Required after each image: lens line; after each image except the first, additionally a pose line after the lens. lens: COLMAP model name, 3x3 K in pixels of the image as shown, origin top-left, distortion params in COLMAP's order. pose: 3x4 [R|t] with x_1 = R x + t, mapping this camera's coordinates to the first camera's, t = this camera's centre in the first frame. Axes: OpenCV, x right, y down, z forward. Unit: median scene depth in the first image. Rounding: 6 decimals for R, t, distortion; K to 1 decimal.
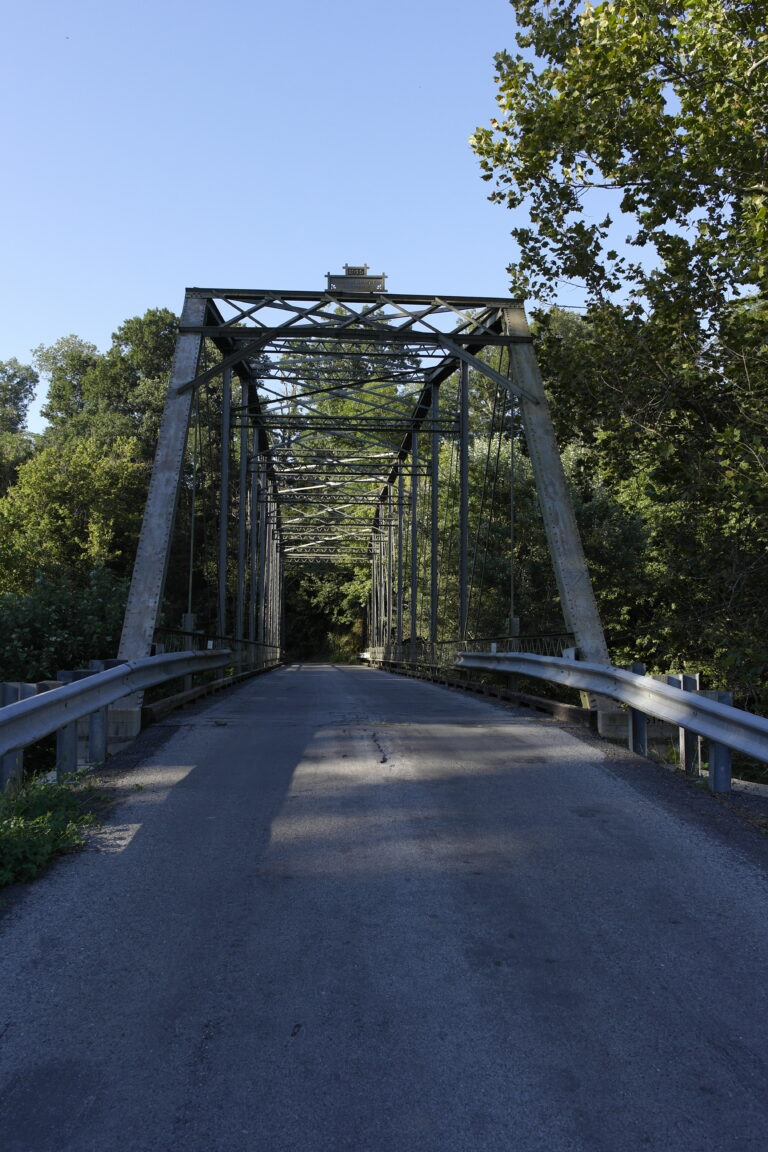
lens RADIAL K [[1056.8, 0, 384.0], [0, 1056.8, 576.0], [0, 0, 1]] dist [0.005263, 0.005355]
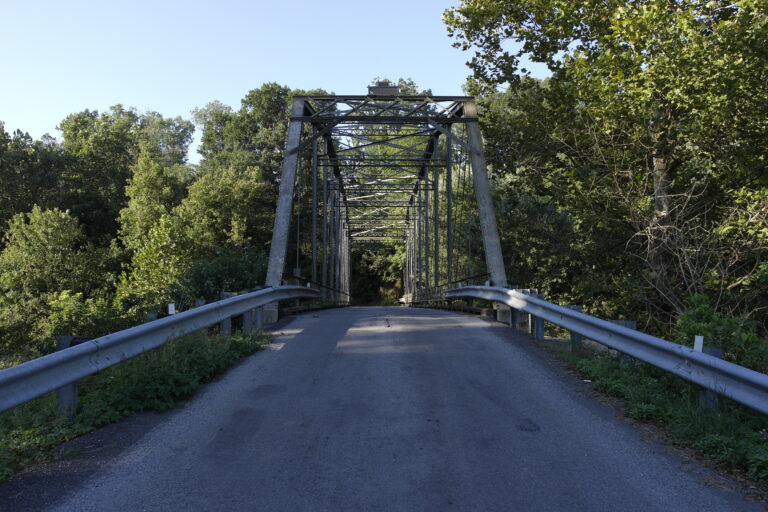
lens RADIAL K [[704.5, 0, 384.0], [0, 704.5, 256.0], [0, 0, 1]] dist [0.005263, 0.005355]
pose [[0.998620, -0.012839, -0.050932, 0.020324], [0.013098, 0.999903, 0.004758, 0.005369], [0.050866, -0.005418, 0.998691, -0.146079]]
